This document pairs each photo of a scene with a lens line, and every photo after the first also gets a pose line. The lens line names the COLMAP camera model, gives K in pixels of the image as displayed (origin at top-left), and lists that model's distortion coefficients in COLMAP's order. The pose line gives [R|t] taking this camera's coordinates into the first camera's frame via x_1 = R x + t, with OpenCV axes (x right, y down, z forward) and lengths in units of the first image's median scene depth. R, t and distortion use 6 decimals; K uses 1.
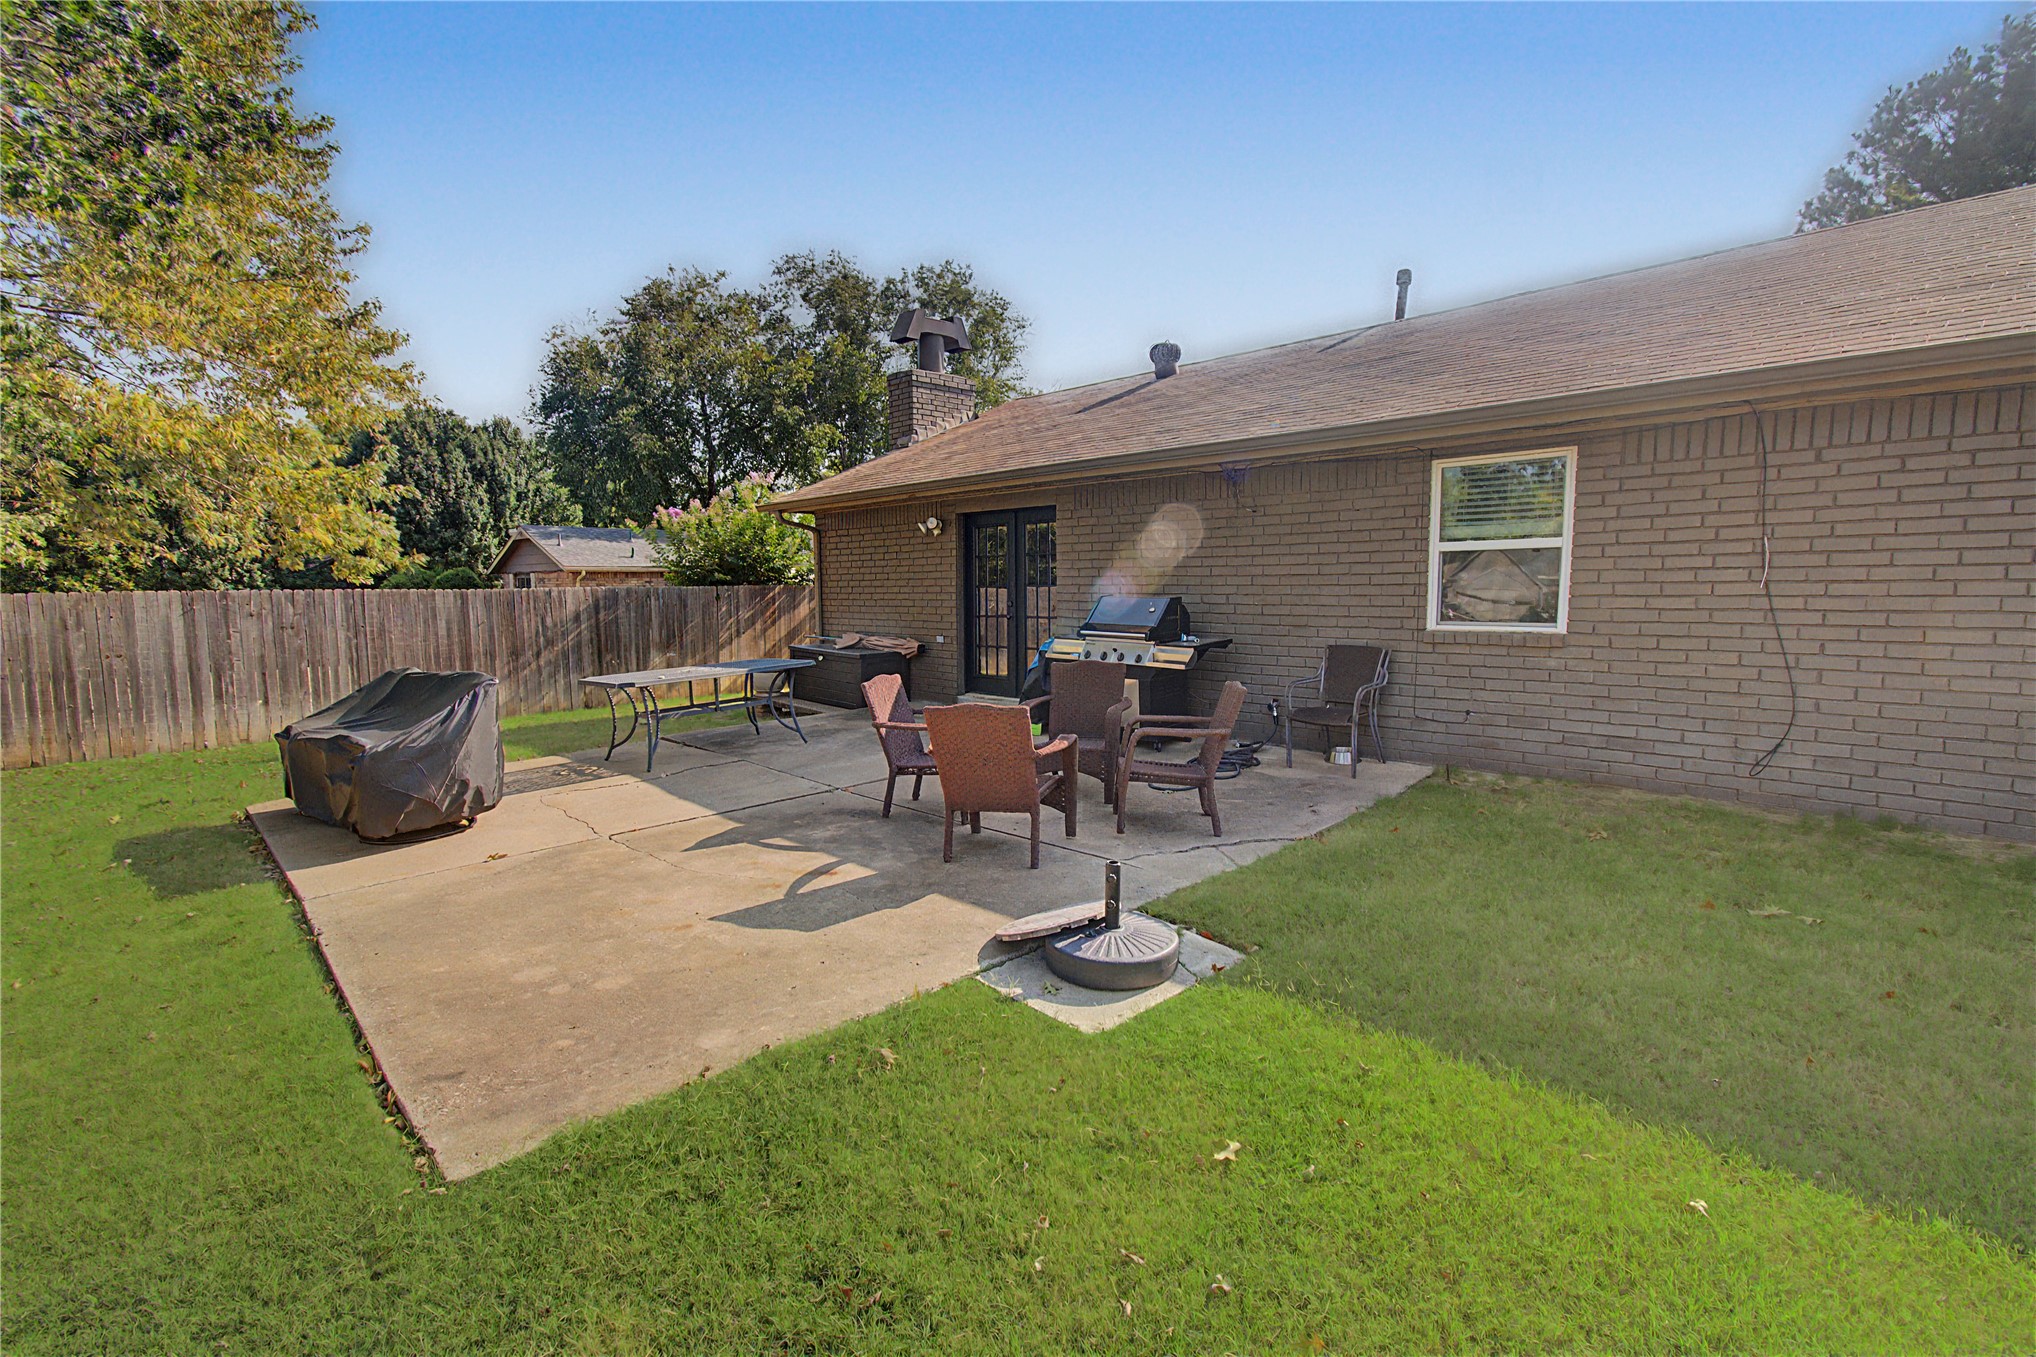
lens RADIAL K [[910.5, 0, 1014.8], [0, 910.5, 672.1], [0, 0, 1]] dist [0.002380, 0.000619]
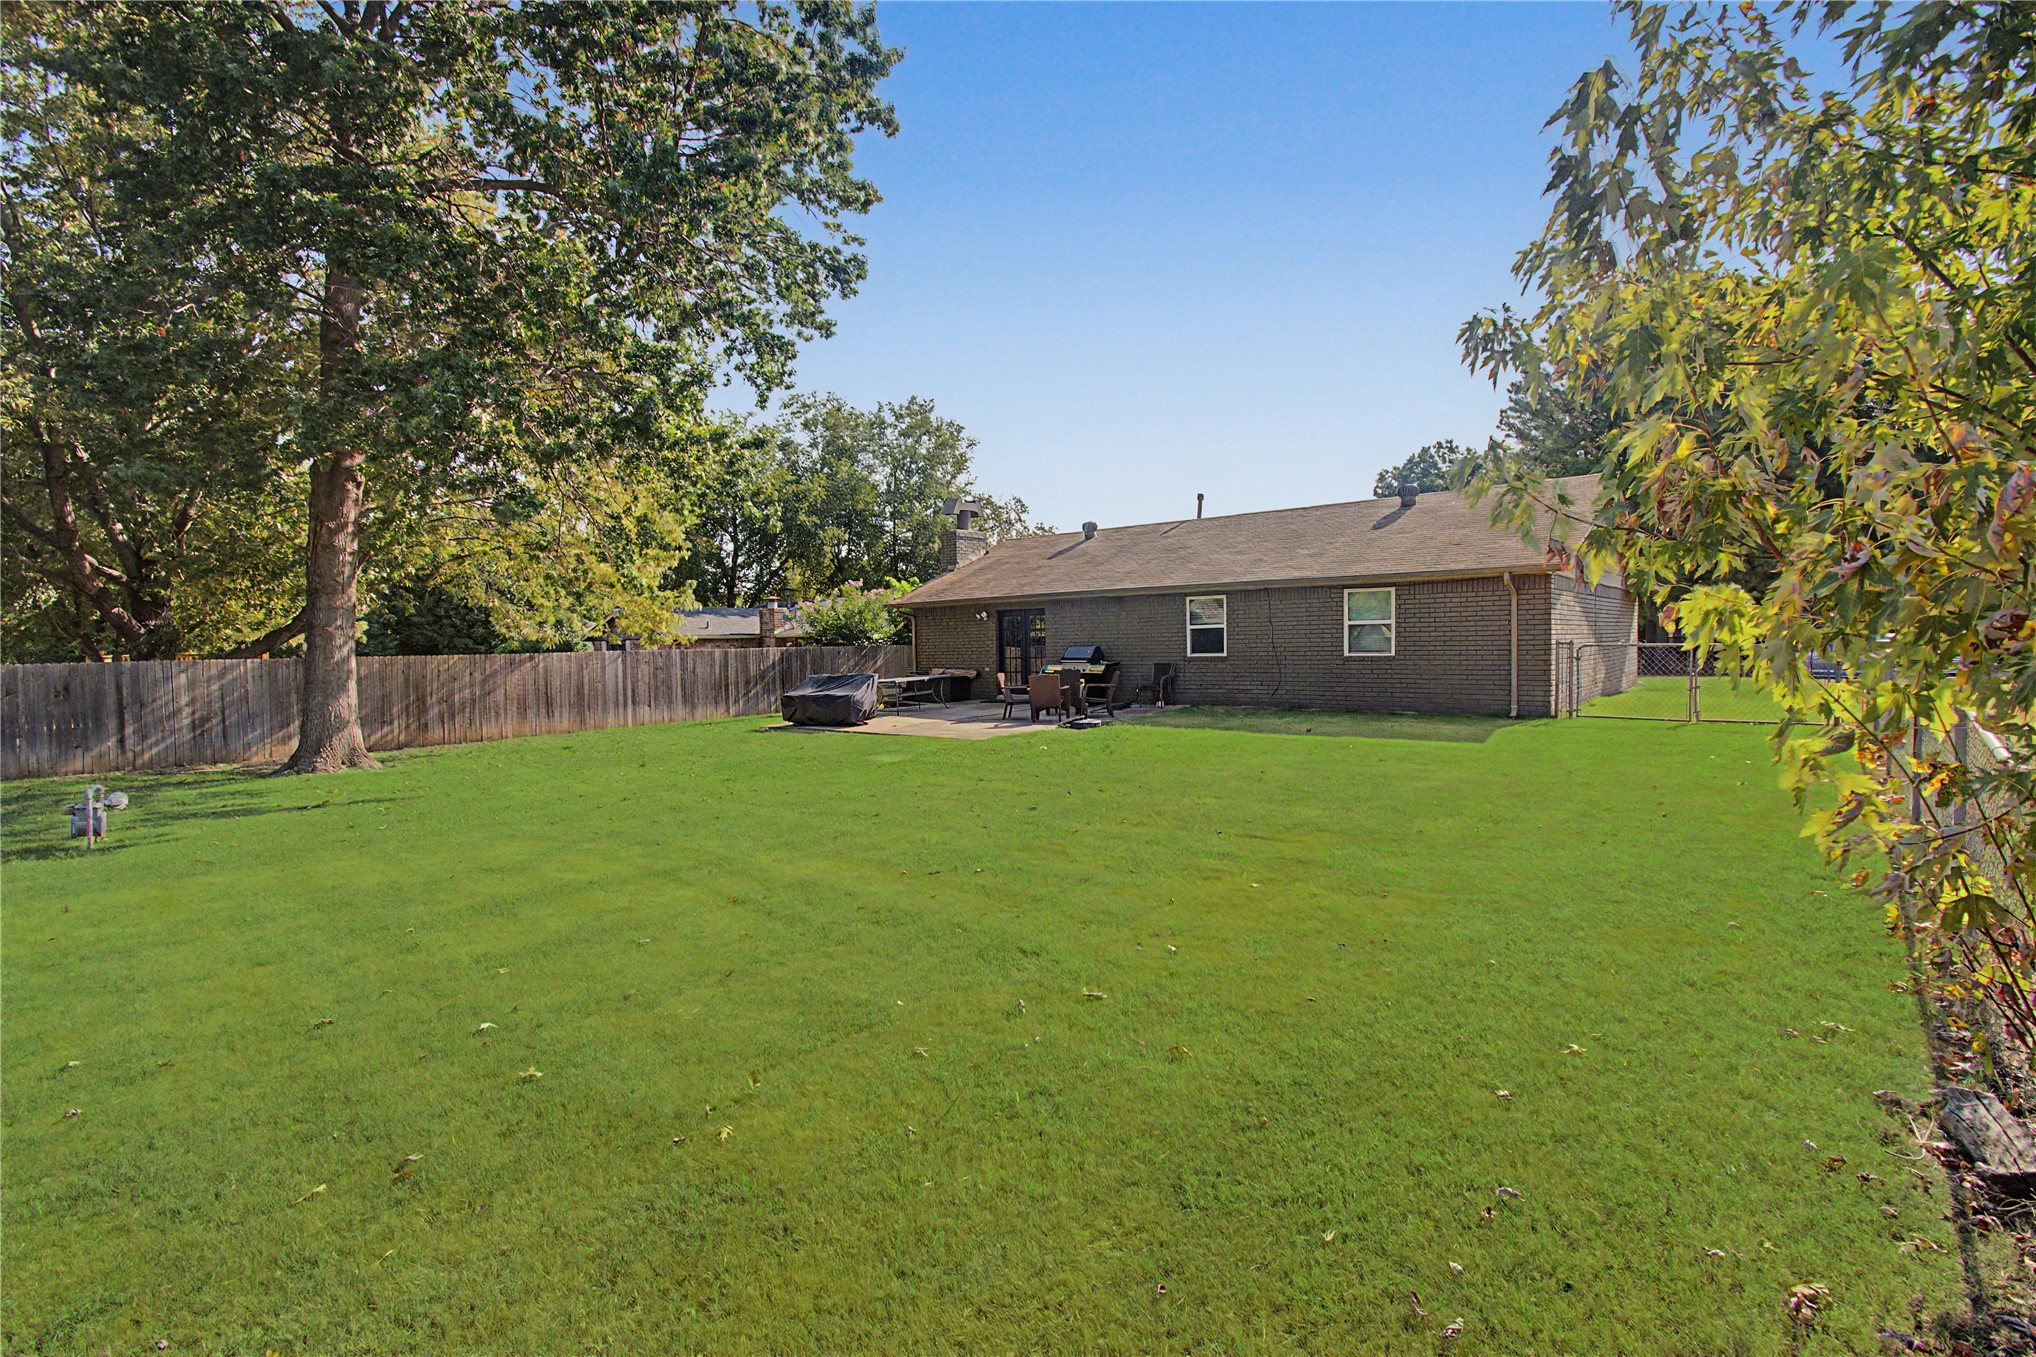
lens RADIAL K [[910.5, 0, 1019.8], [0, 910.5, 681.3], [0, 0, 1]] dist [0.002380, 0.000619]
pose [[0.996115, -0.015028, 0.086765, -0.164485], [0.020310, 0.997972, -0.060324, 0.102823], [-0.085682, 0.061852, 0.994401, -0.940766]]
